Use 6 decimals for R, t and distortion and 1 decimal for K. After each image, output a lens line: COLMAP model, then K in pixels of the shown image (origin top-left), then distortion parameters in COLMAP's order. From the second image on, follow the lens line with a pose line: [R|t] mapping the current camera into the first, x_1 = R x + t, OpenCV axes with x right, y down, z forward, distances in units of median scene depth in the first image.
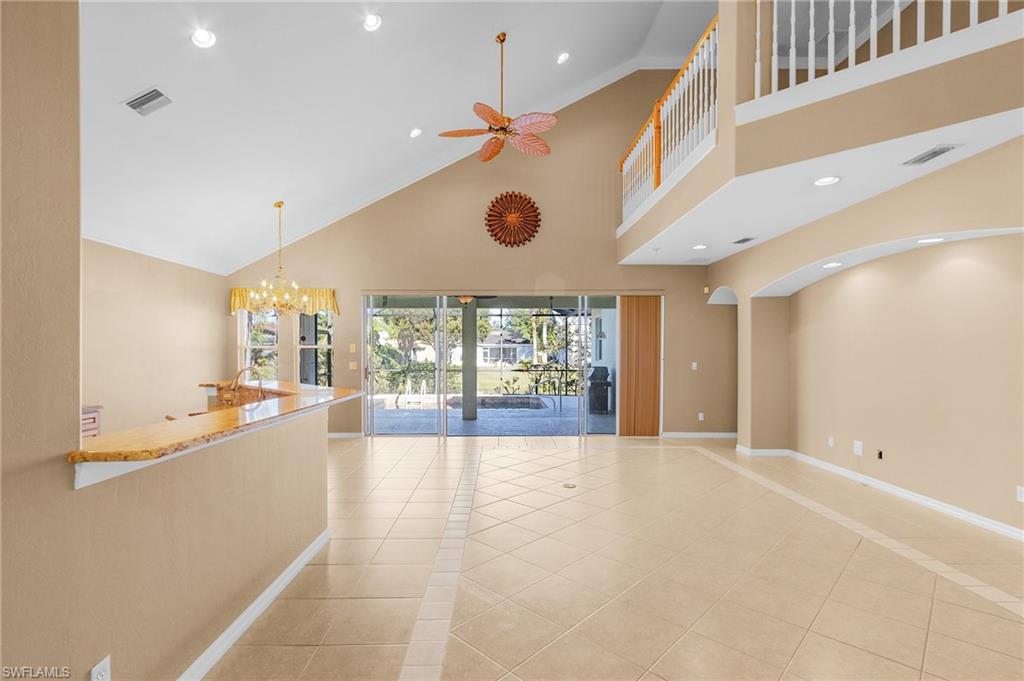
lens RADIAL K [[476.5, 0, 500.0], [0, 476.5, 352.1], [0, 0, 1]] dist [0.004955, -0.000765]
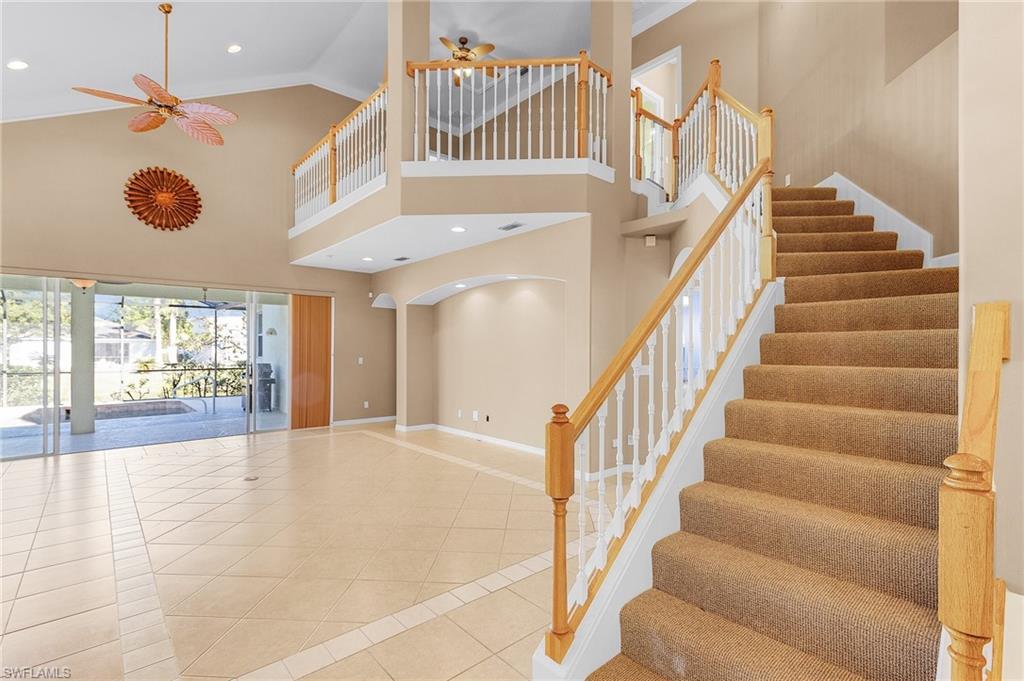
lens RADIAL K [[476.5, 0, 509.0], [0, 476.5, 348.5], [0, 0, 1]] dist [0.004955, -0.000765]
pose [[0.754567, -0.000557, 0.656223, -0.081851], [0.000946, 1.000000, -0.000239, 0.000687], [-0.656223, 0.000801, 0.754567, -0.104845]]
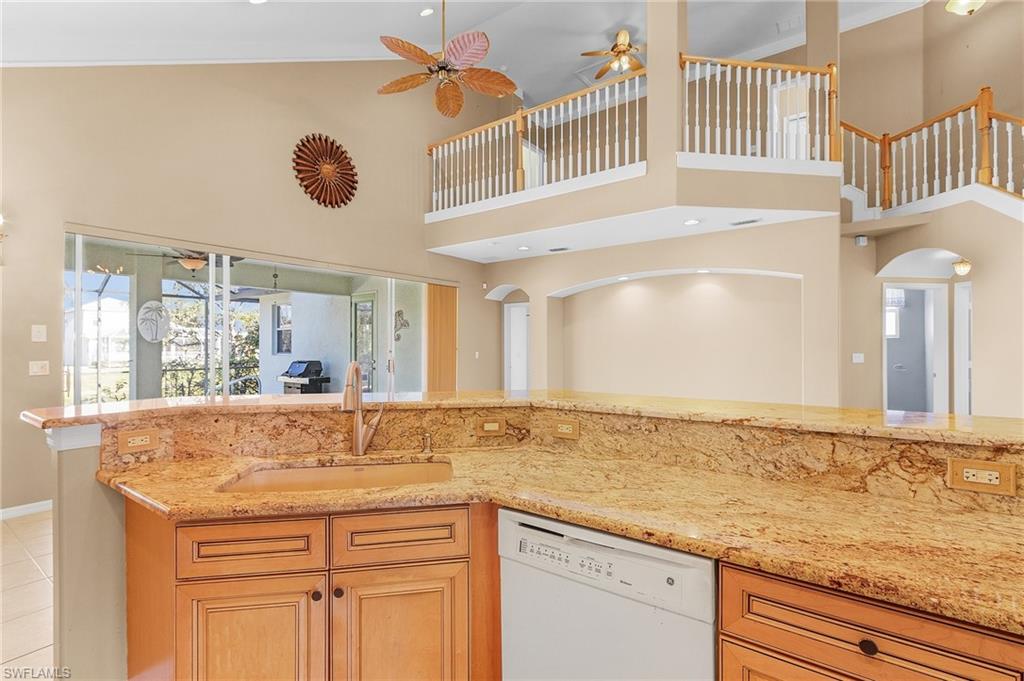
lens RADIAL K [[476.5, 0, 506.5], [0, 476.5, 341.3], [0, 0, 1]] dist [0.004955, -0.000765]
pose [[0.596010, 0.002171, 0.802974, -0.473483], [0.007227, 0.999941, -0.008068, 0.008333], [-0.802944, 0.010611, 0.595959, 0.338748]]
